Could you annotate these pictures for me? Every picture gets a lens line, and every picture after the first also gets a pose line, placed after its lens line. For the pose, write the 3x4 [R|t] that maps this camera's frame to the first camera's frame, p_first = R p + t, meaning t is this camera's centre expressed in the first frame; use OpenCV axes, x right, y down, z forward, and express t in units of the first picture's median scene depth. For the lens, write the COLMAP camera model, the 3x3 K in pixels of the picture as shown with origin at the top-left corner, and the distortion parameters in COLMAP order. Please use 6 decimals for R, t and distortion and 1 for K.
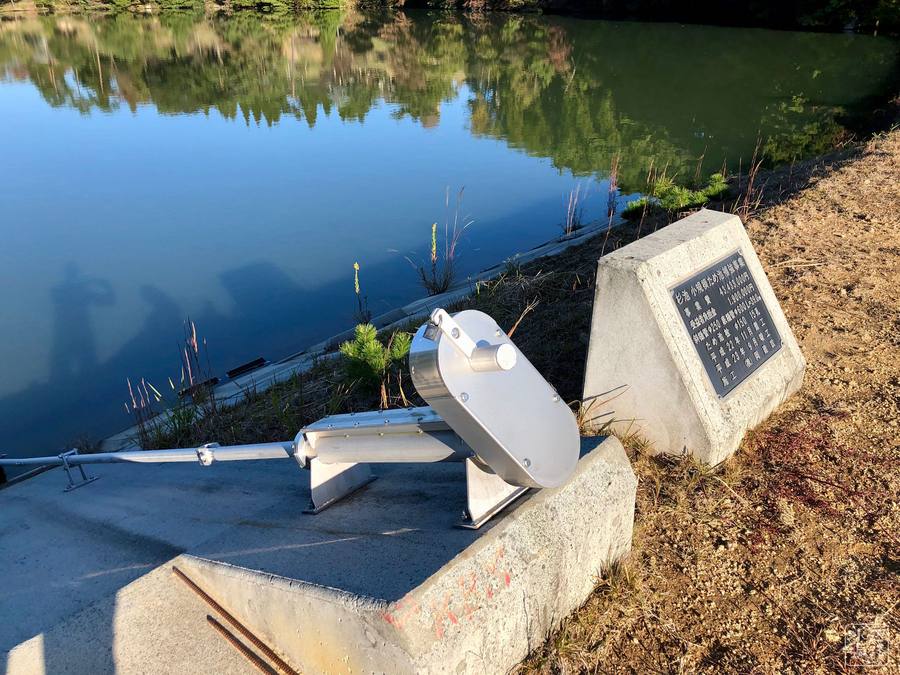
lens RADIAL K [[749.6, 0, 450.1], [0, 749.6, 339.1], [0, 0, 1]] dist [0.063997, -0.052911]
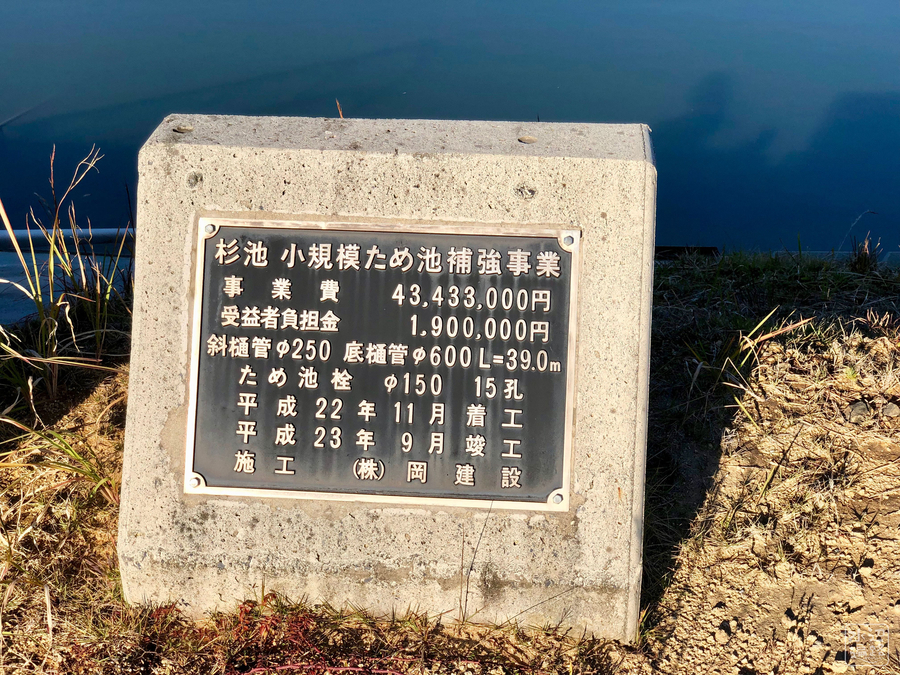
lens RADIAL K [[1367.7, 0, 450.2], [0, 1367.7, 336.4], [0, 0, 1]] dist [0.016831, 0.000000]
pose [[0.584116, 0.400870, -0.705770, 0.935783], [-0.331576, 0.911514, 0.243308, -0.239534], [0.740855, 0.091896, 0.665349, 0.519898]]
